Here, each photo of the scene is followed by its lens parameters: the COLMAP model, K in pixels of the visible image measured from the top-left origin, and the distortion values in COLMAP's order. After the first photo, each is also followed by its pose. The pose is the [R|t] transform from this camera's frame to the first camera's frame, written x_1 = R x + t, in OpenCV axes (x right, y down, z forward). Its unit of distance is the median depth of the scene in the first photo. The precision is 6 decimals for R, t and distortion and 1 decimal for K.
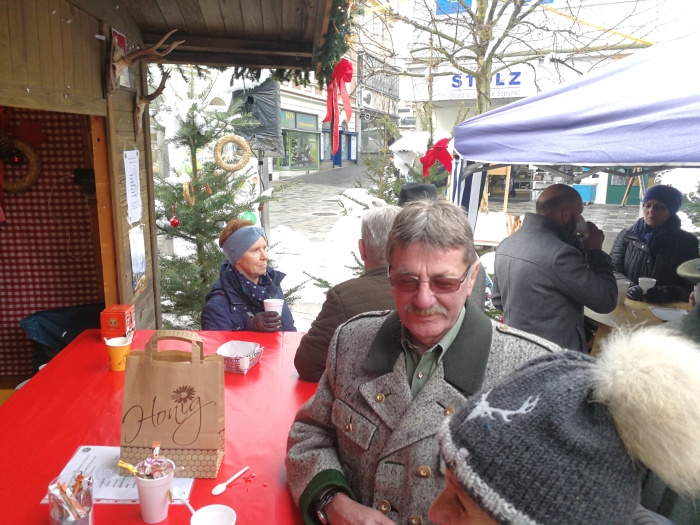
lens RADIAL K [[560.9, 0, 347.9], [0, 560.9, 261.8], [0, 0, 1]] dist [0.040092, -0.037743]
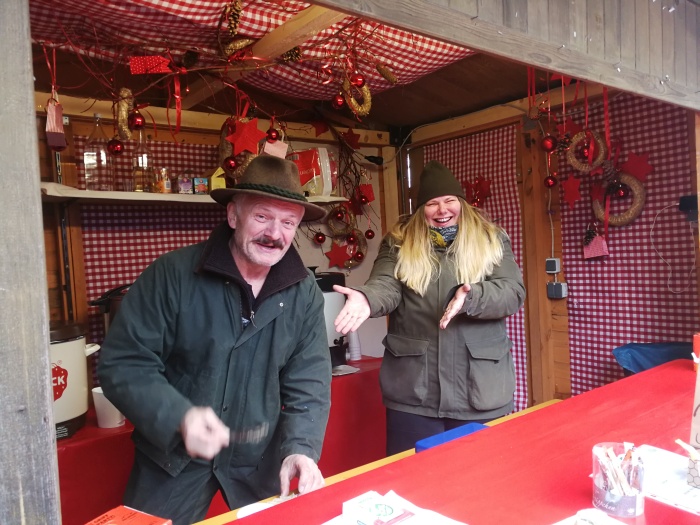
lens RADIAL K [[560.9, 0, 354.6], [0, 560.9, 258.3], [0, 0, 1]] dist [0.040092, -0.037743]
pose [[0.543980, -0.022546, -0.838795, 0.006418], [-0.118255, 0.987602, -0.103238, 0.094142], [0.830723, 0.155351, 0.534570, 0.066131]]
